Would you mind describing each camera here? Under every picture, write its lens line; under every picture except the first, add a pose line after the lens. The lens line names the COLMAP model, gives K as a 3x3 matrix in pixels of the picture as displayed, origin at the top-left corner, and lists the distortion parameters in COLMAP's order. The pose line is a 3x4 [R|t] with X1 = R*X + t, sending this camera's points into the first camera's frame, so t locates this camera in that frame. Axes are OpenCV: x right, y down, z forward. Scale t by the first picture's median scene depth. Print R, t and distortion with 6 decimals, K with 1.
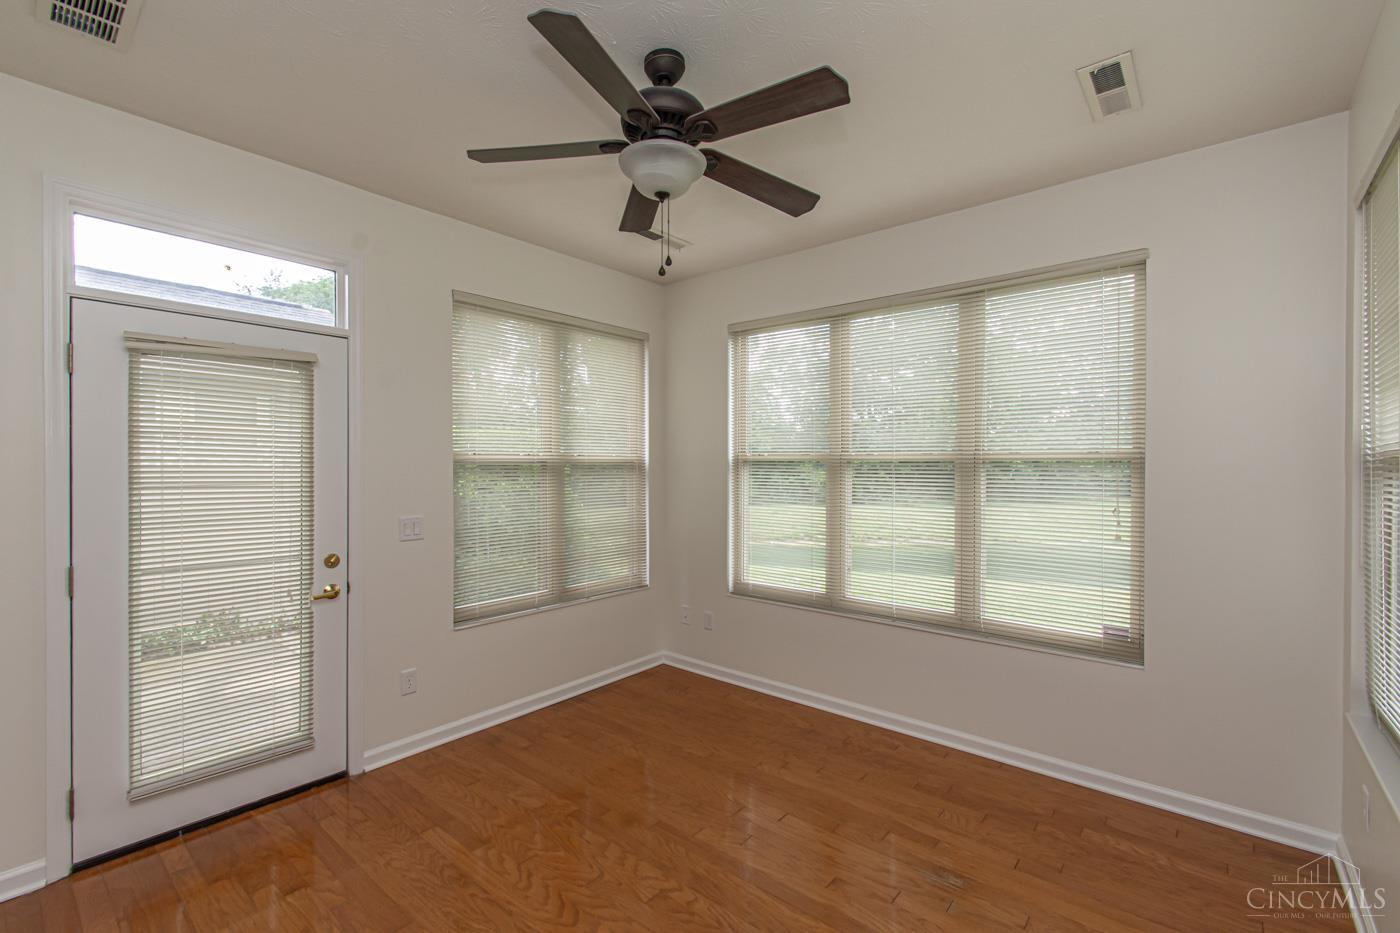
lens RADIAL K [[610.5, 0, 700.0], [0, 610.5, 466.5], [0, 0, 1]] dist [0.002200, -0.020081]
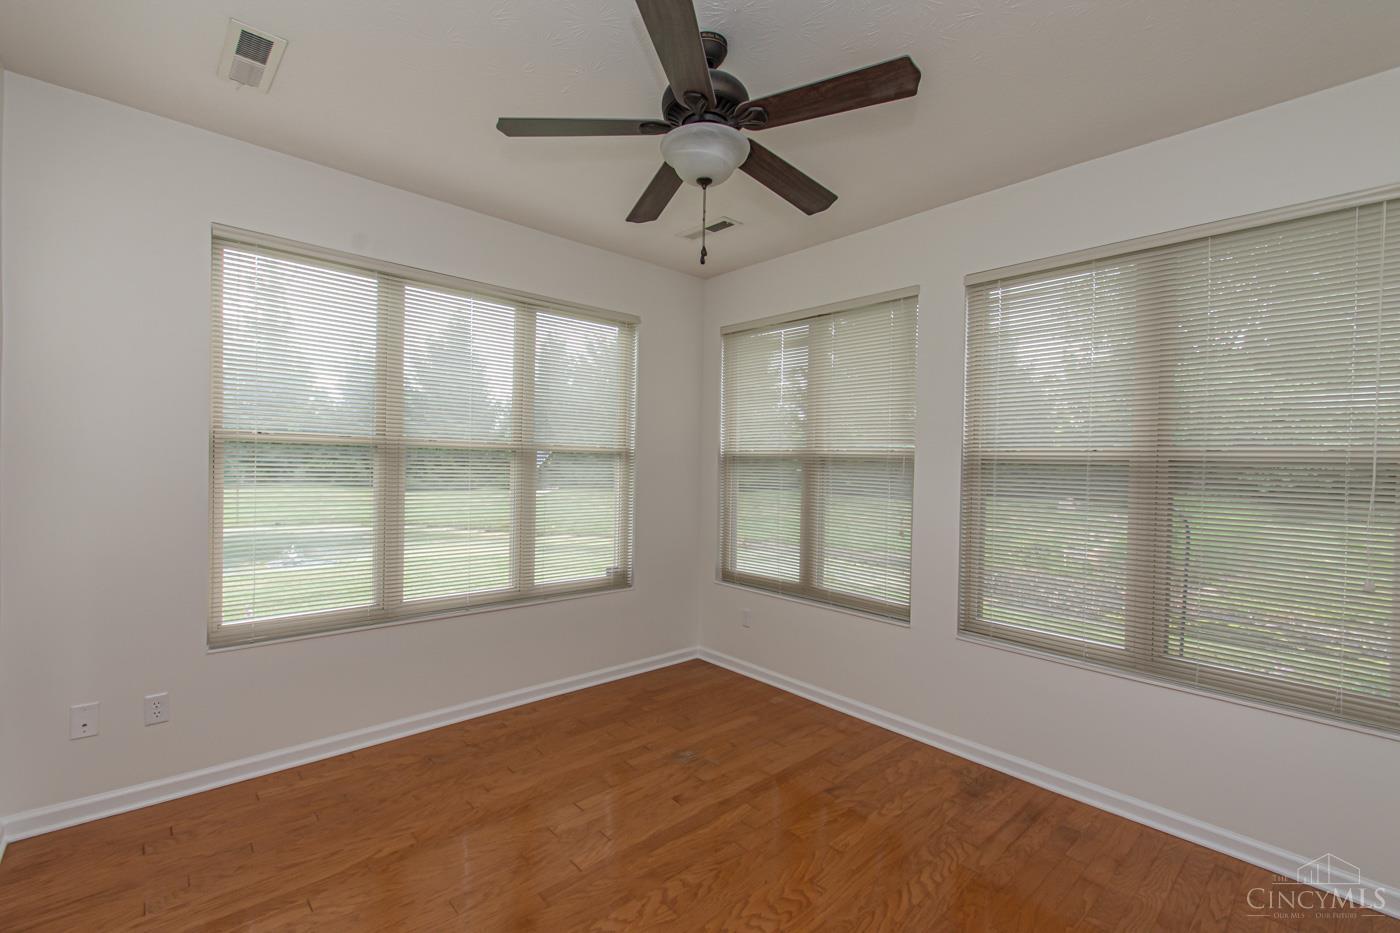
lens RADIAL K [[608.1, 0, 682.3], [0, 608.1, 469.1], [0, 0, 1]] dist [0.002770, -0.012258]
pose [[0.127231, -0.011894, 0.991802, -0.839900], [-0.025137, 0.999568, 0.015211, 0.001419], [-0.991555, -0.026866, 0.126877, 0.732356]]
